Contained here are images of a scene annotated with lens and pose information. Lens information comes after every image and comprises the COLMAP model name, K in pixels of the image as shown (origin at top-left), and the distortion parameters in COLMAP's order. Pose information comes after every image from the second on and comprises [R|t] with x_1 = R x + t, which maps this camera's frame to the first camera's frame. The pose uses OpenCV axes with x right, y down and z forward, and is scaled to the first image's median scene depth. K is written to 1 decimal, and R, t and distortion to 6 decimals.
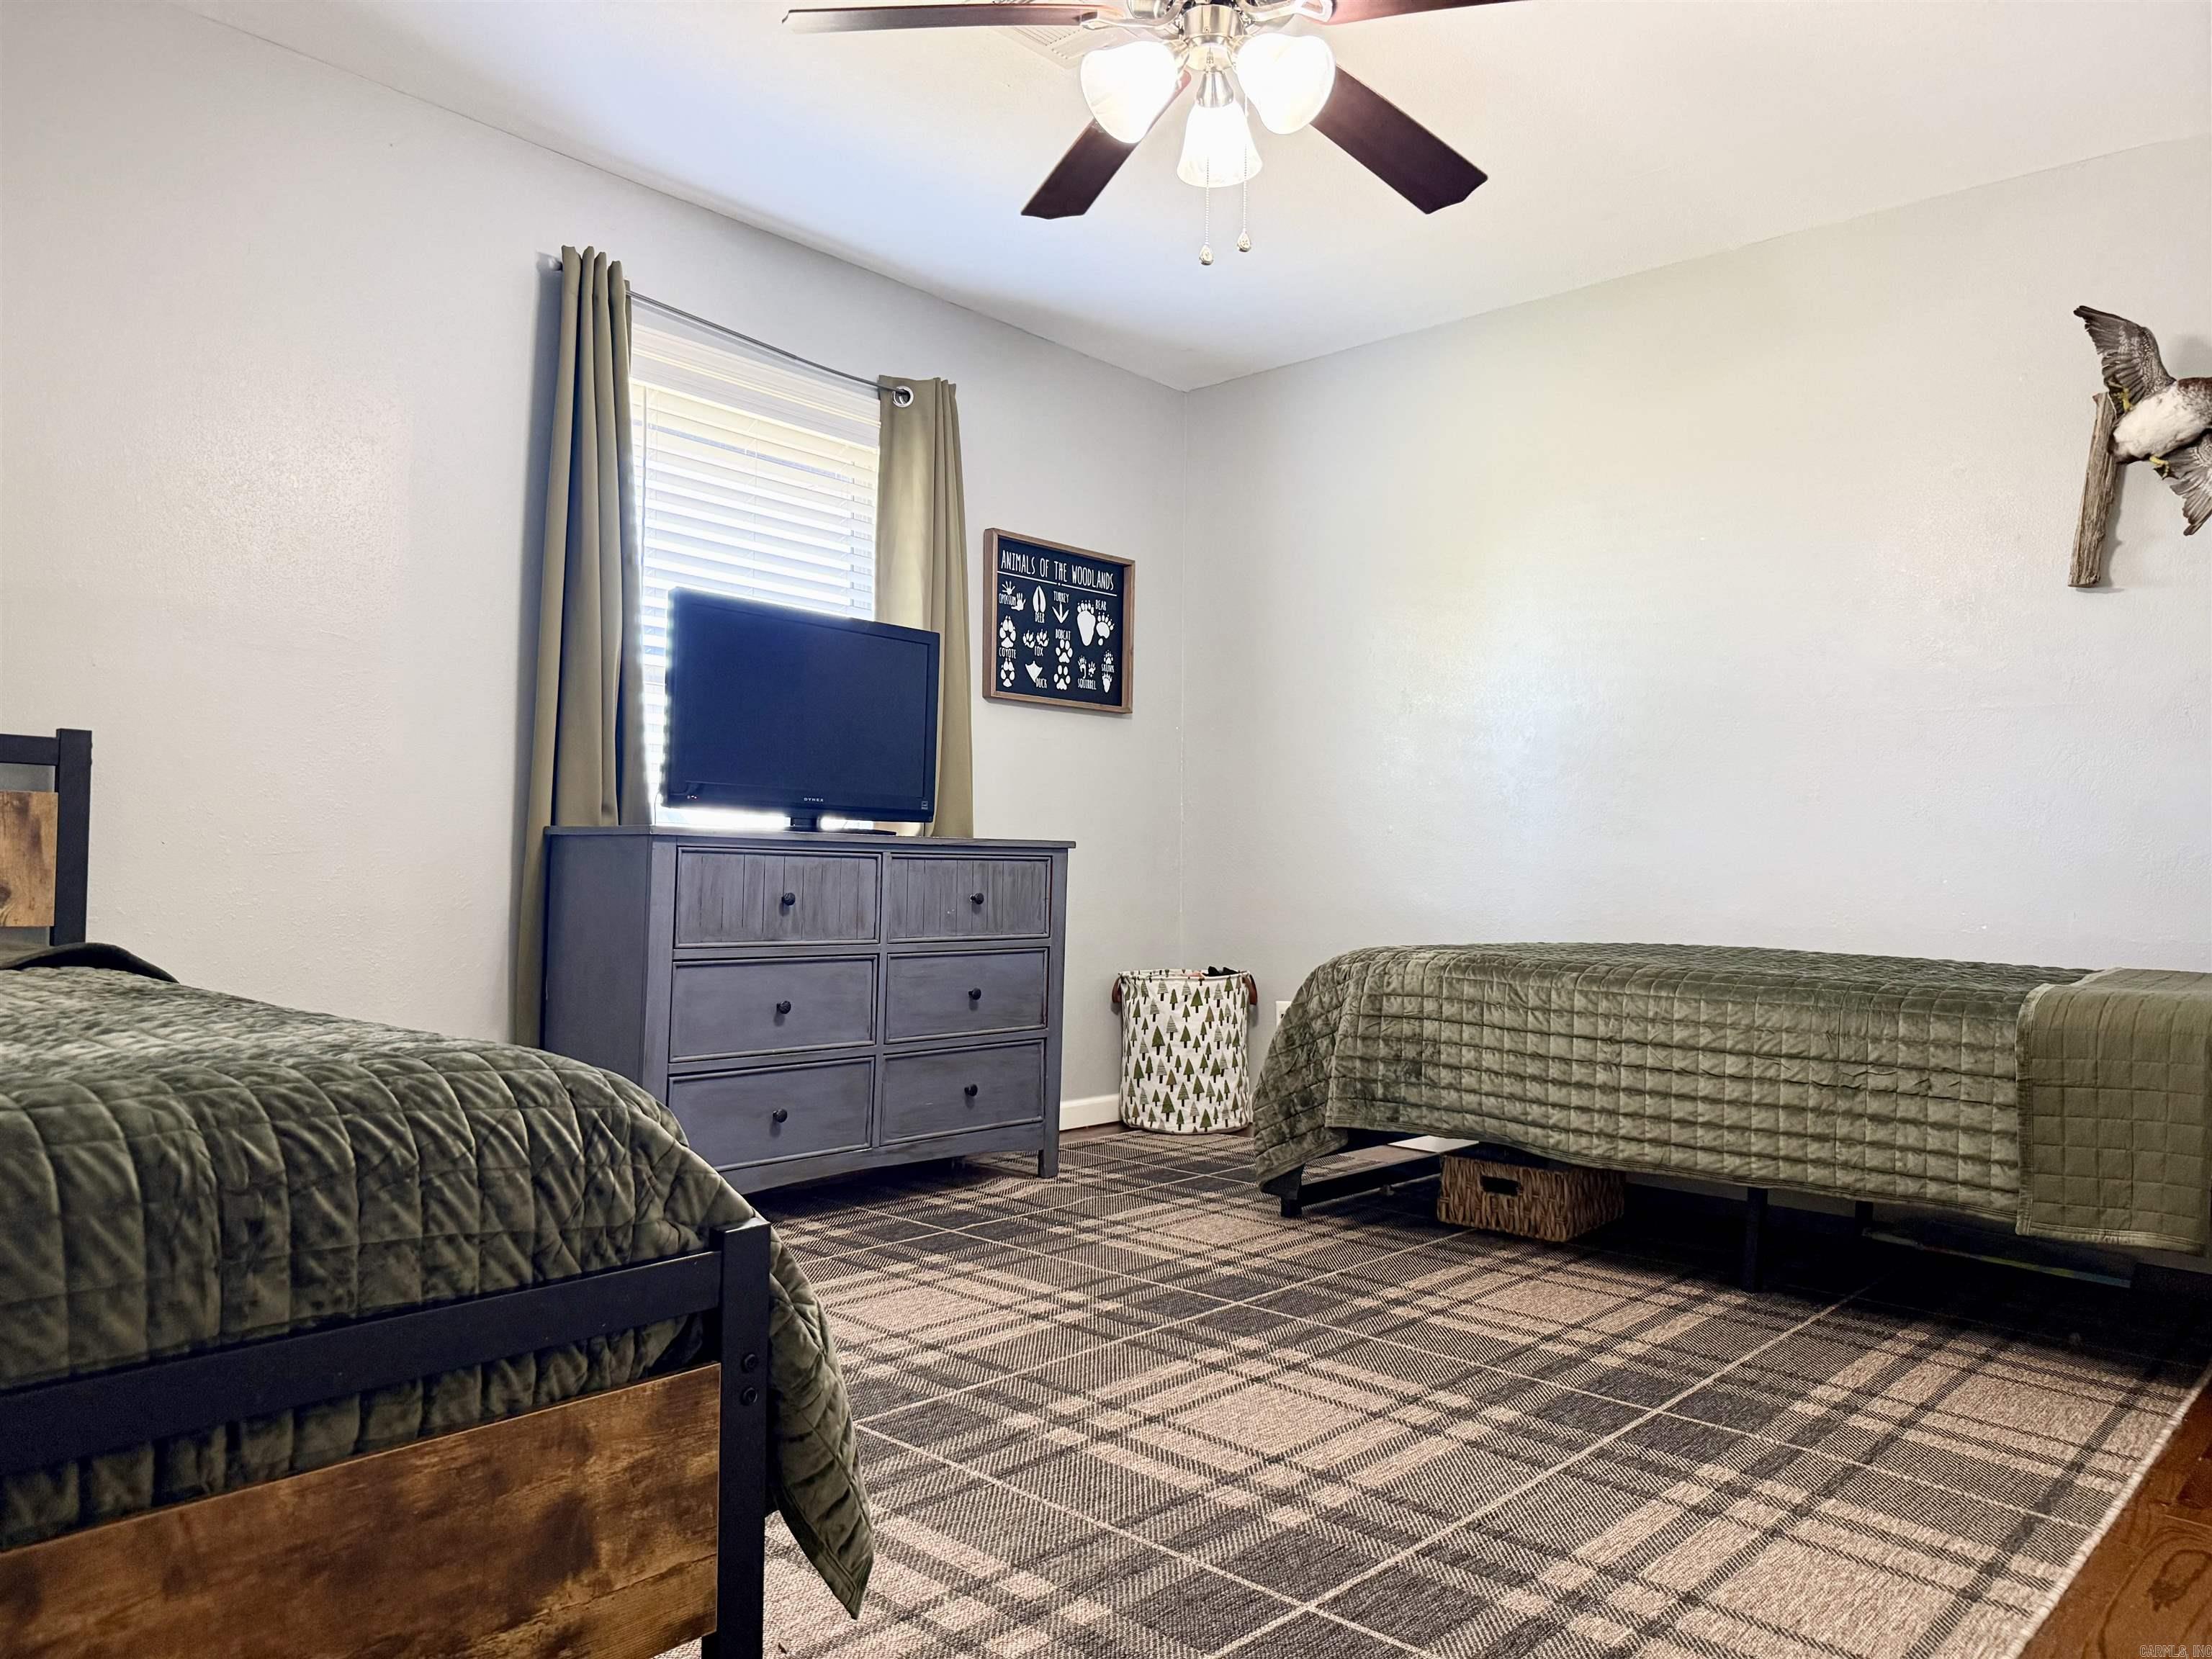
lens RADIAL K [[1531.9, 0, 1104.8], [0, 1531.9, 829.9], [0, 0, 1]] dist [0.073739, -0.111412]
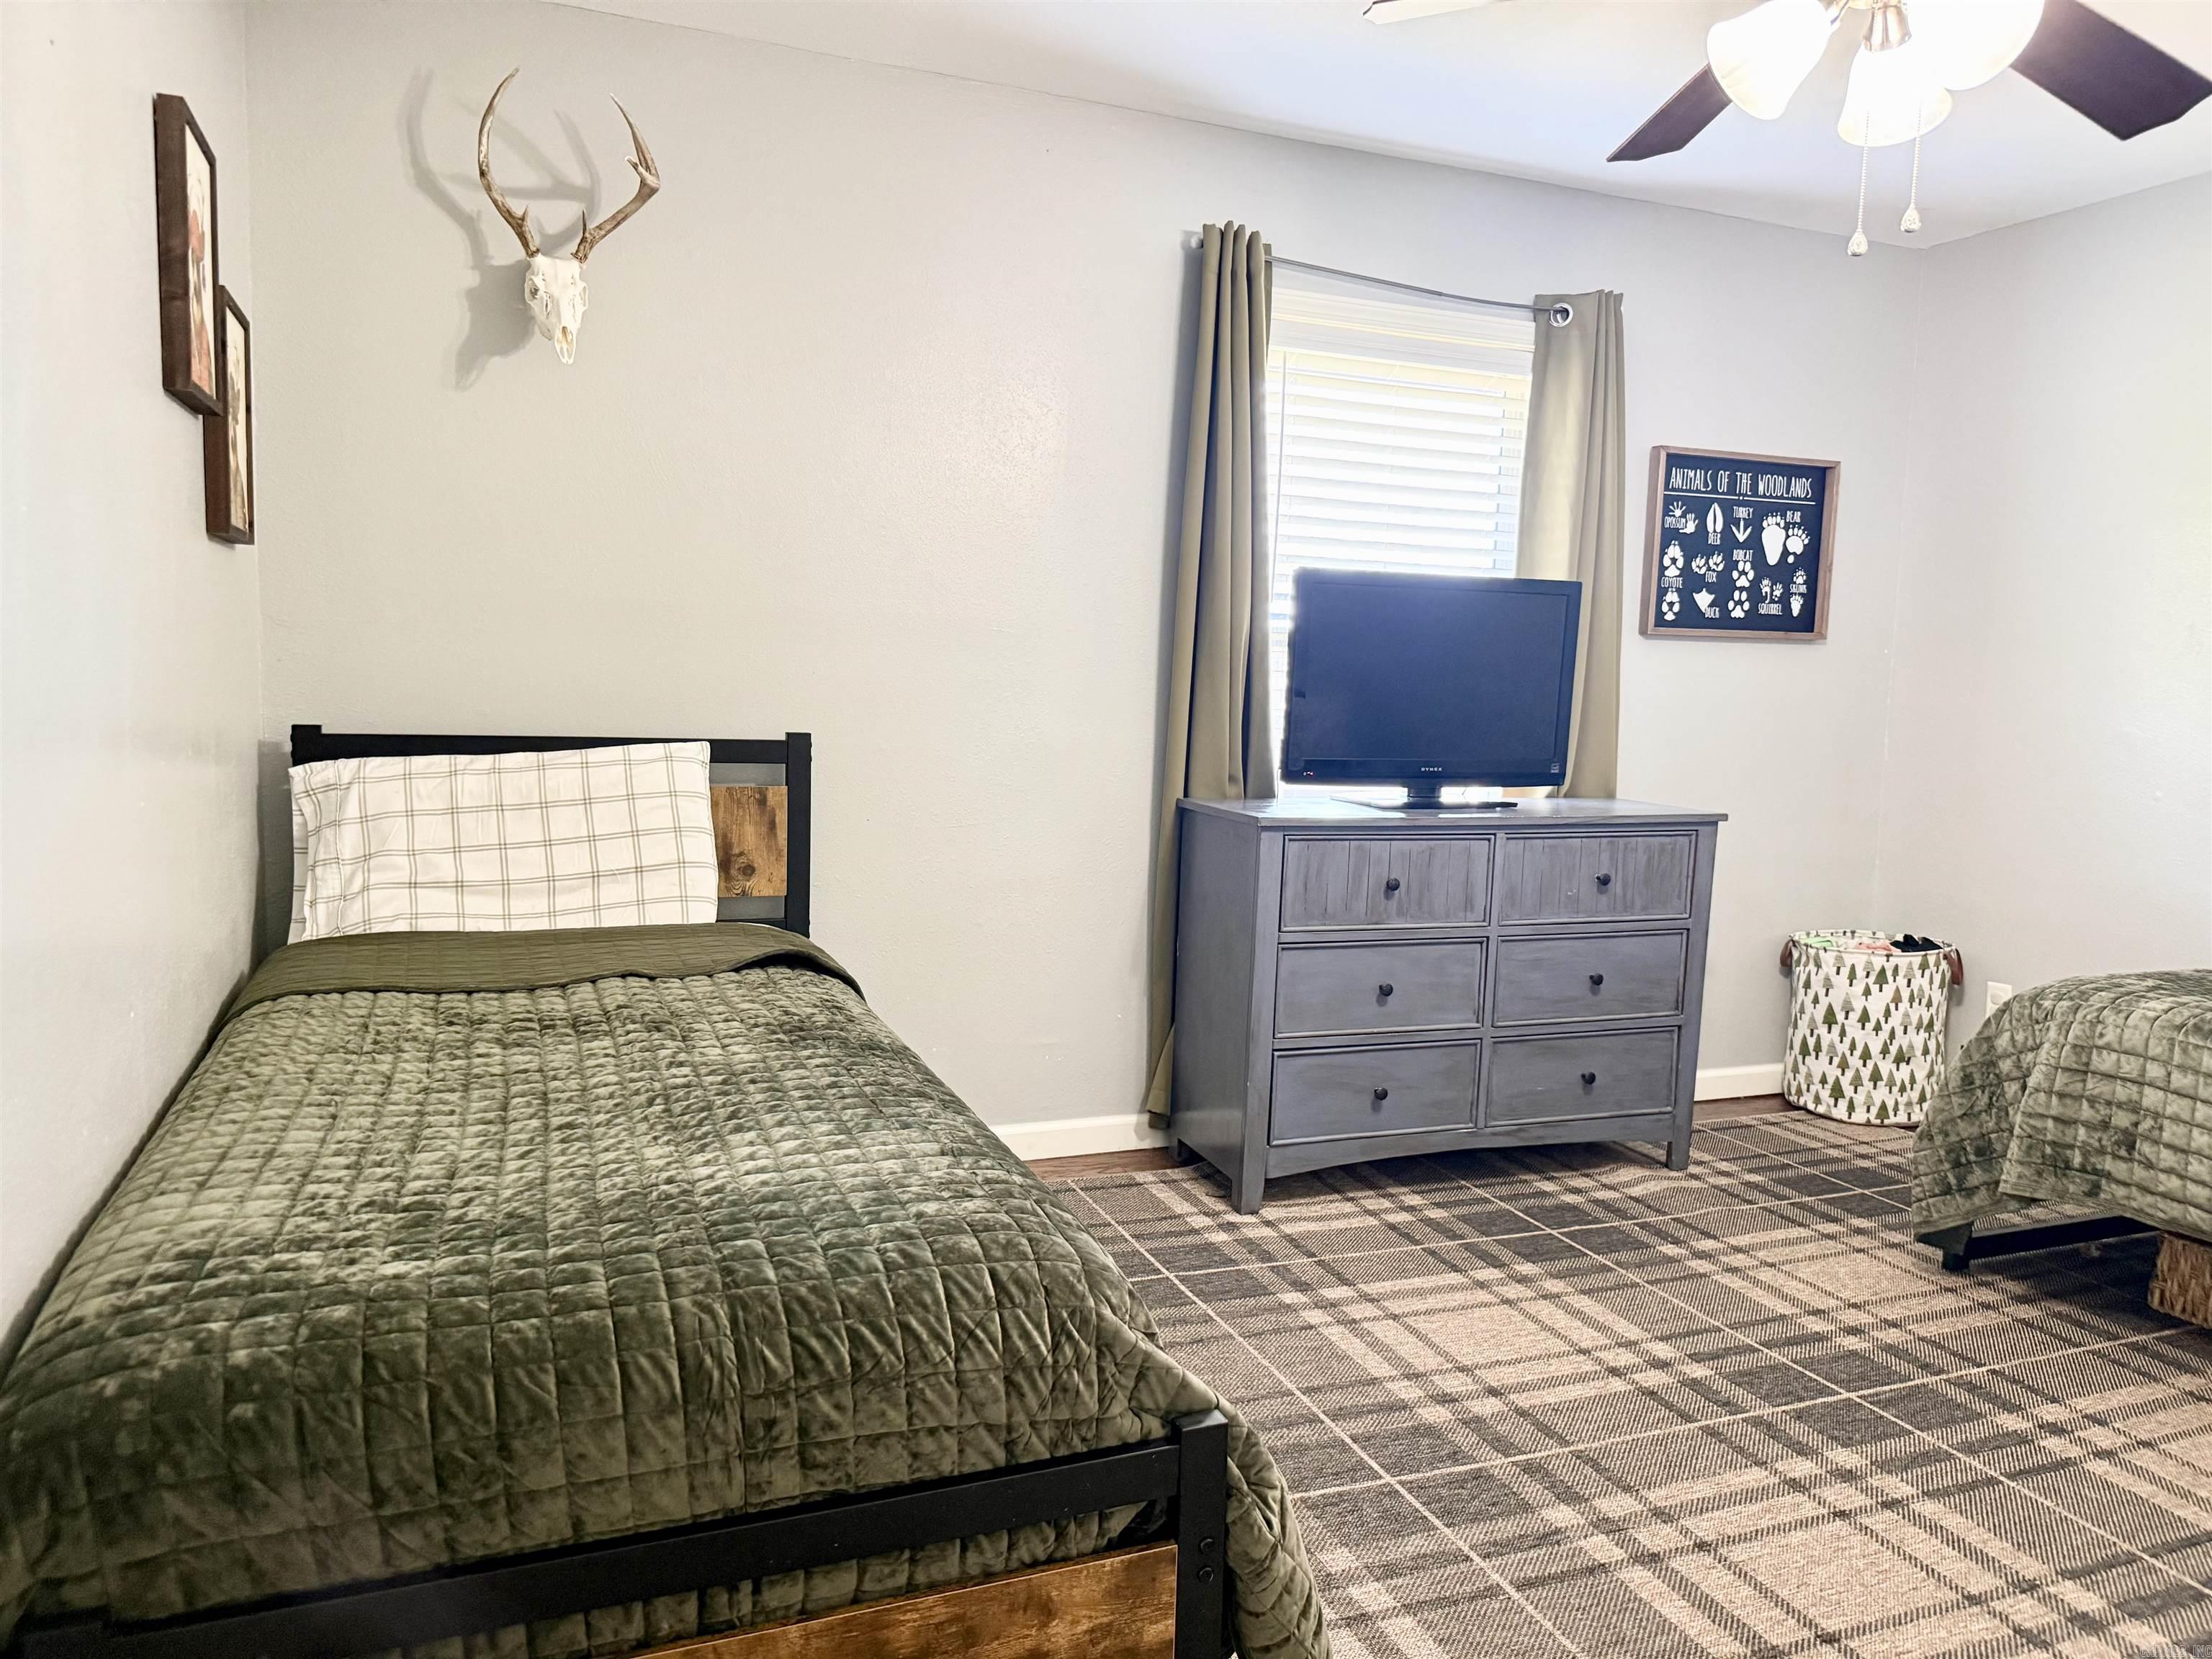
lens RADIAL K [[1547.9, 0, 1106.0], [0, 1547.9, 829.5], [0, 0, 1]] dist [0.020821, -0.046486]
pose [[0.899379, 0.057713, -0.433344, 0.062088], [-0.005652, 0.992700, 0.120478, -0.118840], [0.437134, -0.105907, 0.893139, 0.029447]]
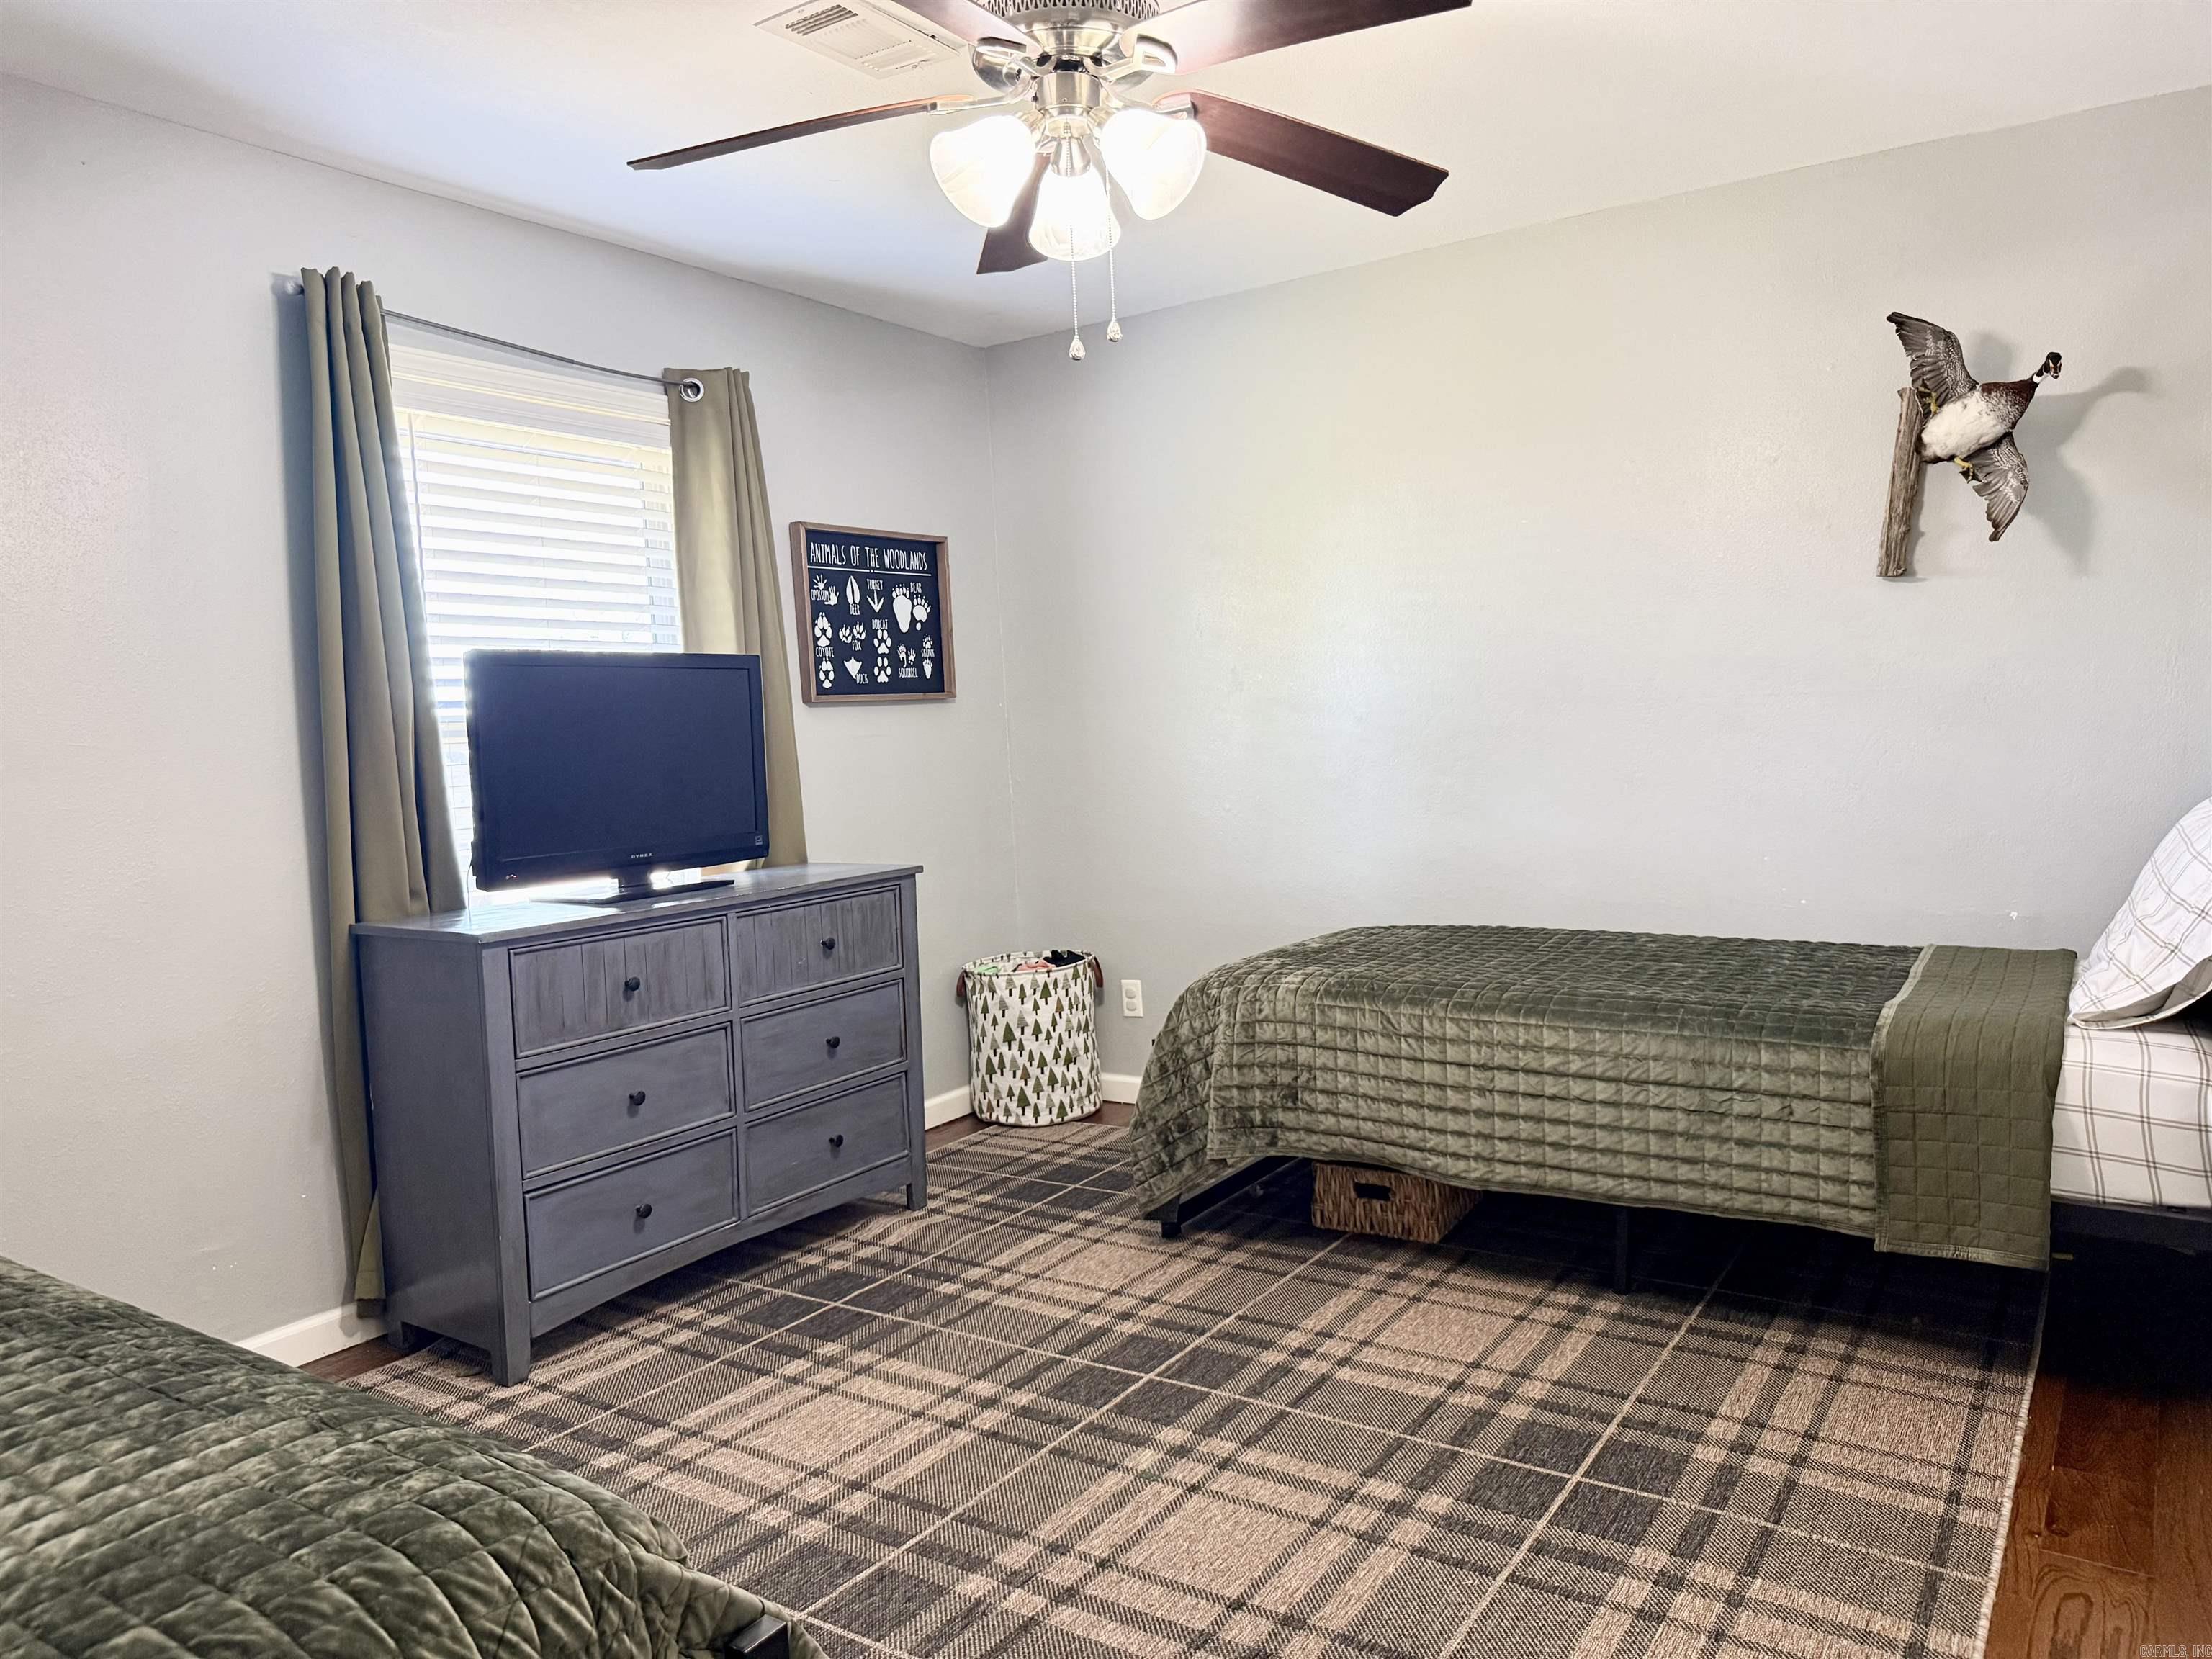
lens RADIAL K [[1530.7, 0, 1111.7], [0, 1530.7, 825.1], [0, 0, 1]] dist [0.159135, -0.299730]
pose [[0.986282, -0.072082, 0.148498, -0.056836], [0.058553, 0.993891, 0.093553, -0.132179], [-0.154334, -0.083574, 0.984478, 0.037091]]
